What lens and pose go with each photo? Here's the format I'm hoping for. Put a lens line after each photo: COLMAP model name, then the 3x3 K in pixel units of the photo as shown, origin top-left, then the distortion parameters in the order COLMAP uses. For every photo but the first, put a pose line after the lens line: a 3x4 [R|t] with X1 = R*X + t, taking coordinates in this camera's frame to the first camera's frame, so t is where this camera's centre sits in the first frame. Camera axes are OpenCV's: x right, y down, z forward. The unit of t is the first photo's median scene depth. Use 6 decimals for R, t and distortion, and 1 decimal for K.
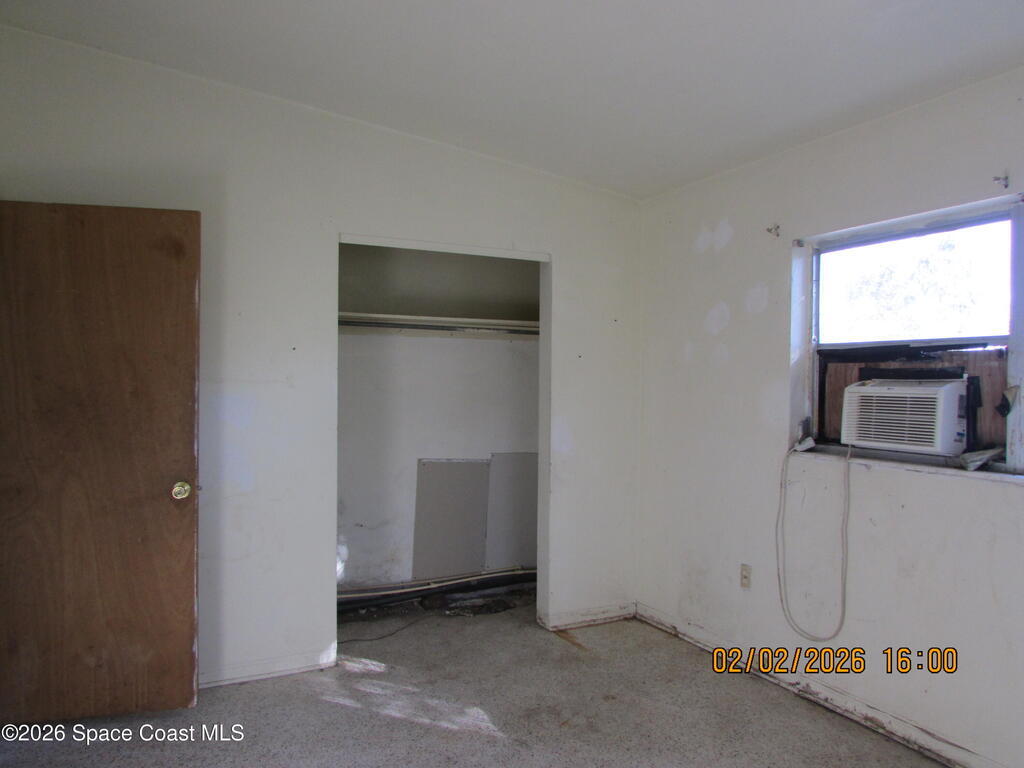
lens RADIAL K [[736.7, 0, 514.8], [0, 736.7, 387.1], [0, 0, 1]] dist [-0.007644, 0.004618]
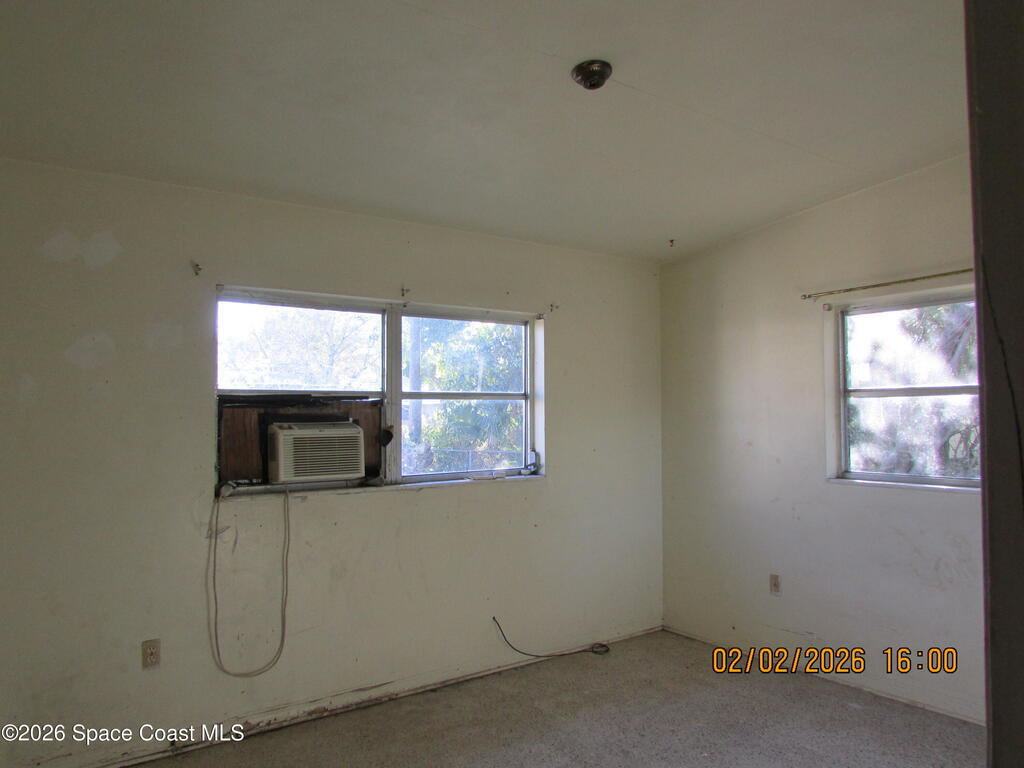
lens RADIAL K [[736.7, 0, 514.8], [0, 736.7, 387.1], [0, 0, 1]] dist [-0.007644, 0.004618]
pose [[-0.143058, 0.019229, 0.989528, -0.735254], [0.009947, 0.999789, -0.017990, -0.044457], [-0.989664, 0.007270, -0.143219, 0.838434]]
